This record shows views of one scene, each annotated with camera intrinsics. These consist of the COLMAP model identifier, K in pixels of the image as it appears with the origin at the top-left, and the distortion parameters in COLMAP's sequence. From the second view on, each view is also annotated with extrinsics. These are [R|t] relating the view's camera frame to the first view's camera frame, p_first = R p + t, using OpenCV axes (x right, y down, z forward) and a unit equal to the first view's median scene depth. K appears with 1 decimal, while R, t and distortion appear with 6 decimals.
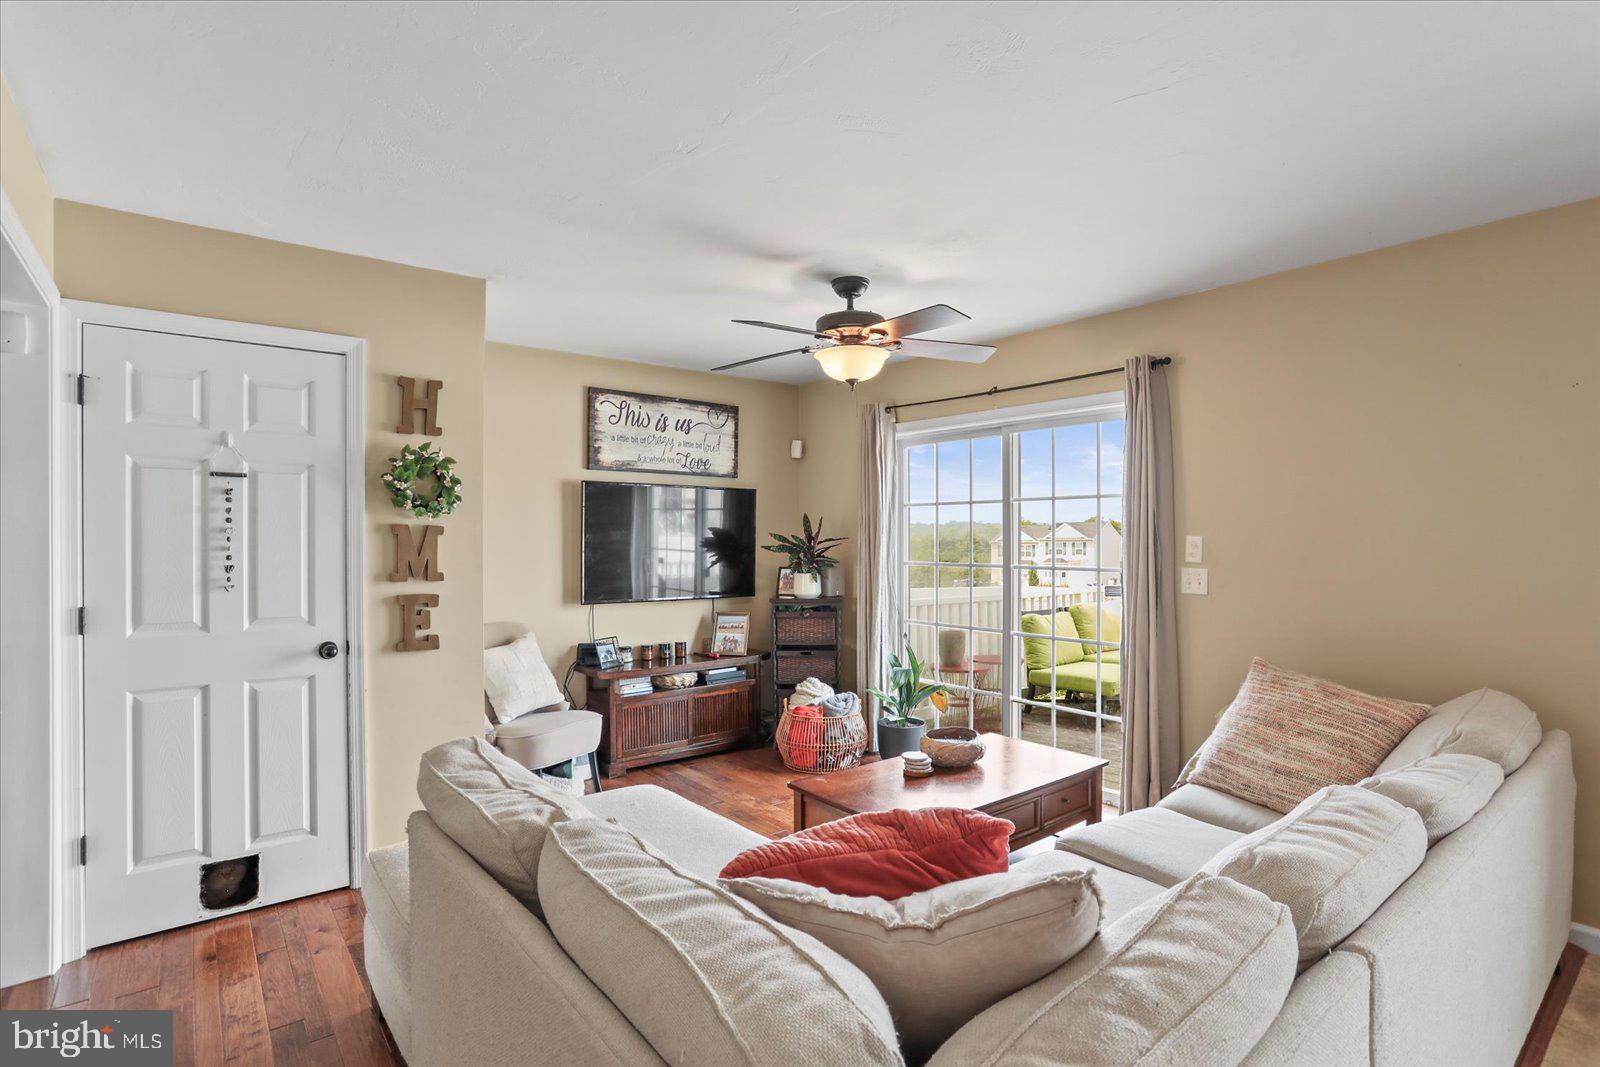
lens RADIAL K [[789.5, 0, 800.0], [0, 789.5, 533.5], [0, 0, 1]] dist [-0.060781, 0.040379]
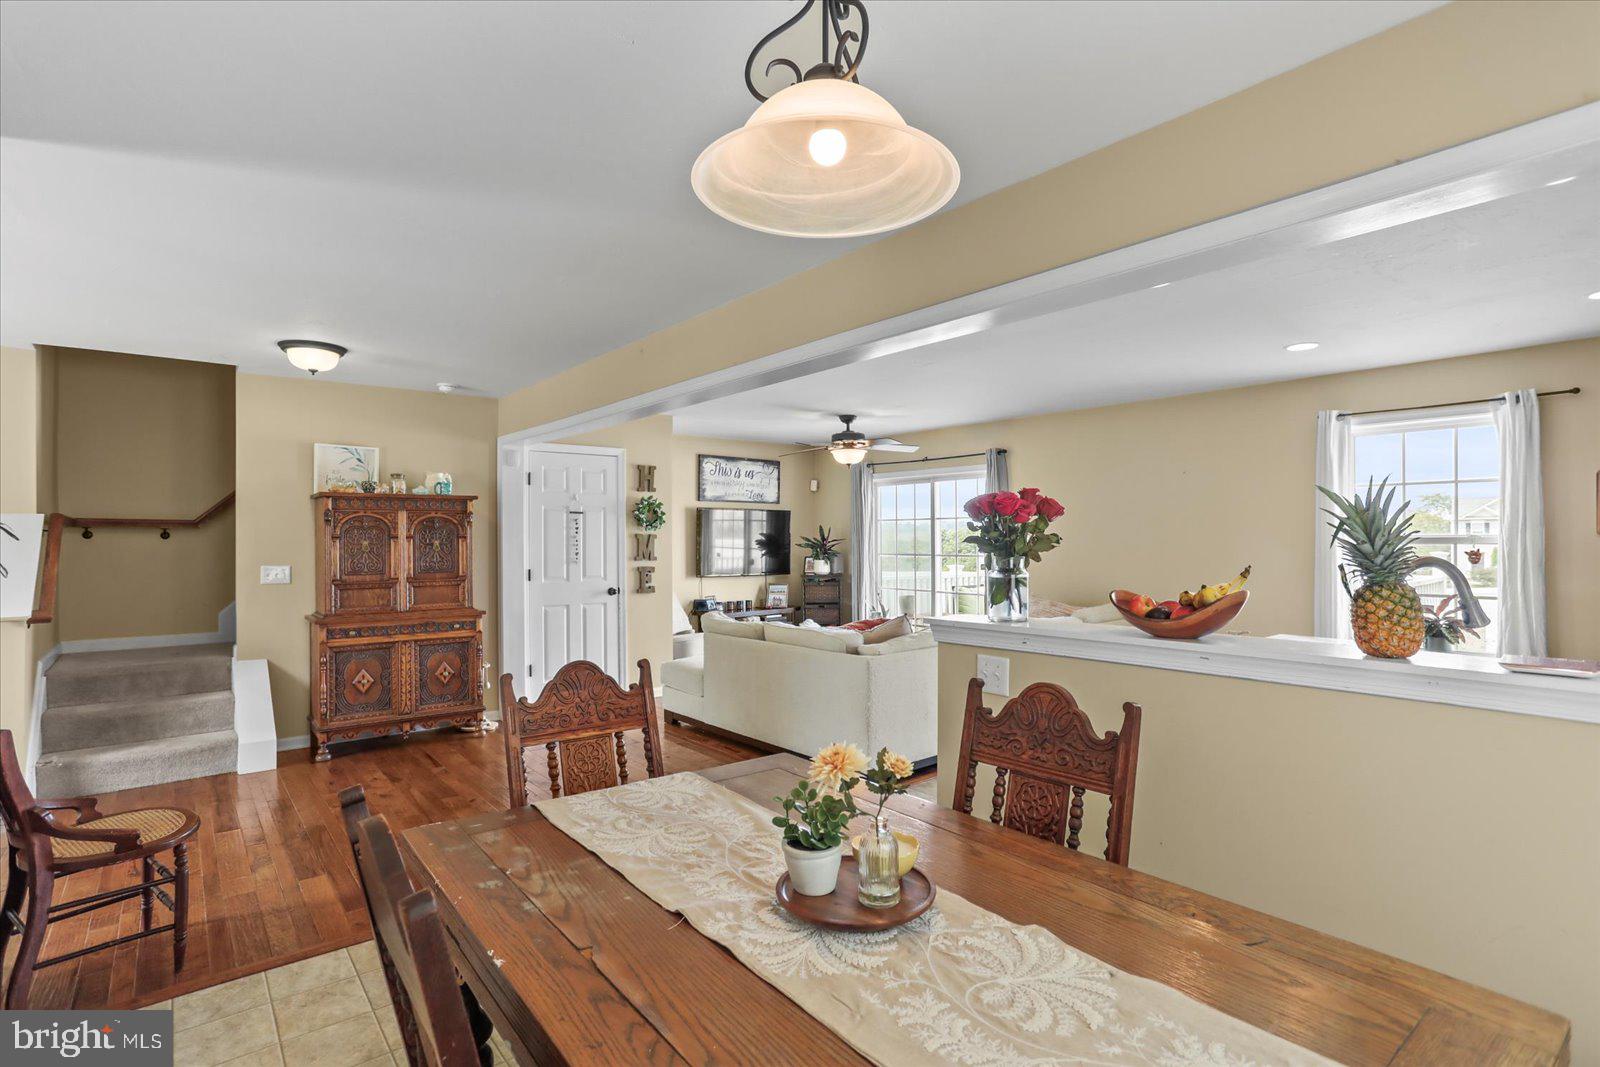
lens RADIAL K [[795.2, 0, 793.8], [0, 795.2, 539.0], [0, 0, 1]] dist [-0.060403, 0.034677]
pose [[0.999985, -0.003901, 0.003801, -0.062333], [0.003881, 0.999979, 0.005151, -0.004671], [-0.003821, -0.005136, 0.999980, -0.774524]]
